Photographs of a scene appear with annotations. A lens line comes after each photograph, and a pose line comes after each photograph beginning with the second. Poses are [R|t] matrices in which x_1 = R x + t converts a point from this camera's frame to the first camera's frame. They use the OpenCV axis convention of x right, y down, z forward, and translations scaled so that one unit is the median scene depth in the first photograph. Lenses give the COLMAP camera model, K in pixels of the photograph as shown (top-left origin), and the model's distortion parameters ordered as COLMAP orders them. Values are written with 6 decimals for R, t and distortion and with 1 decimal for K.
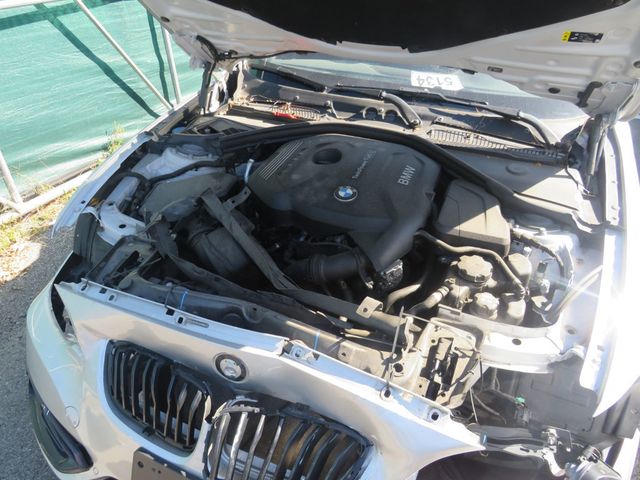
lens RADIAL K [[462.8, 0, 320.0], [0, 462.8, 240.0], [0, 0, 1]] dist [-0.008729, 0.004808]
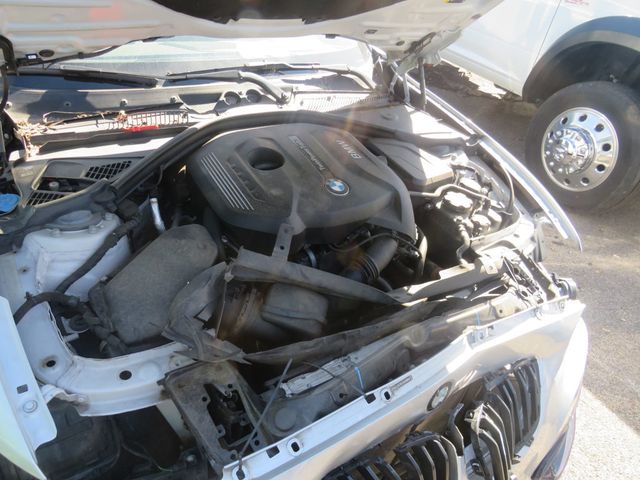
lens RADIAL K [[446.1, 0, 320.1], [0, 446.1, 241.3], [0, 0, 1]] dist [-0.007559, 0.001247]
pose [[0.569060, -0.449237, 0.688735, -0.530772], [0.363234, 0.888759, 0.279587, -0.223335], [-0.737720, 0.091070, 0.668936, 0.361613]]
